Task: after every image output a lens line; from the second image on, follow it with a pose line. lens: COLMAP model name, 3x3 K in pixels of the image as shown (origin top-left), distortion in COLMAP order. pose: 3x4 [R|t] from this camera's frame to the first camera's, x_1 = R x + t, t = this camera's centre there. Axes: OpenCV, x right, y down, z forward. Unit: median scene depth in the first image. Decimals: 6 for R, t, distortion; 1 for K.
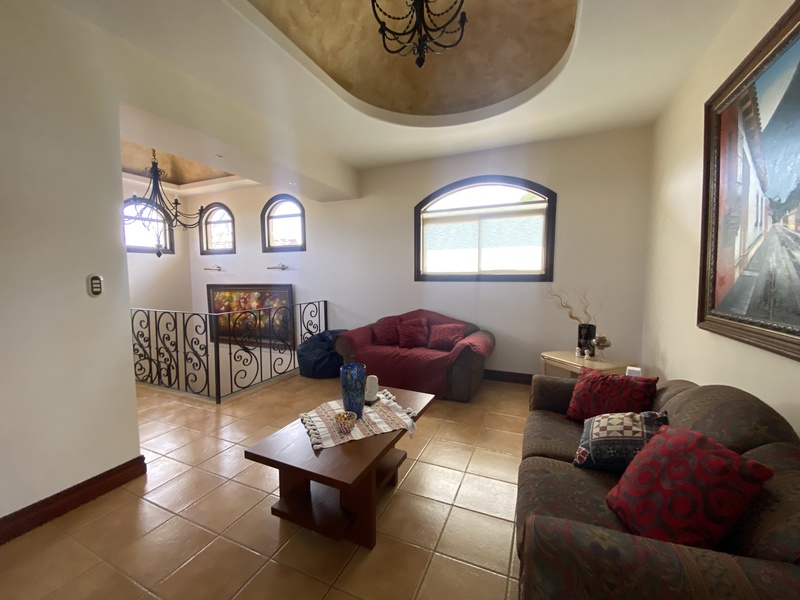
lens RADIAL K [[327.7, 0, 398.0], [0, 327.7, 297.5], [0, 0, 1]] dist [0.033285, -0.027154]
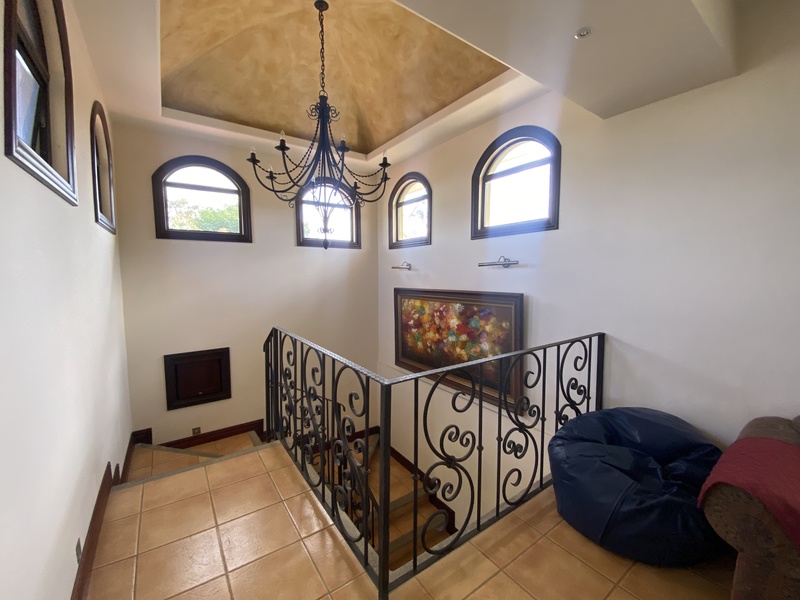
lens RADIAL K [[327.7, 0, 398.0], [0, 327.7, 297.5], [0, 0, 1]] dist [0.033285, -0.027154]
pose [[0.855473, 0.043629, -0.516006, -0.209423], [-0.041499, 0.999016, 0.015668, -0.033616], [0.516182, 0.008010, 0.856441, 0.411607]]
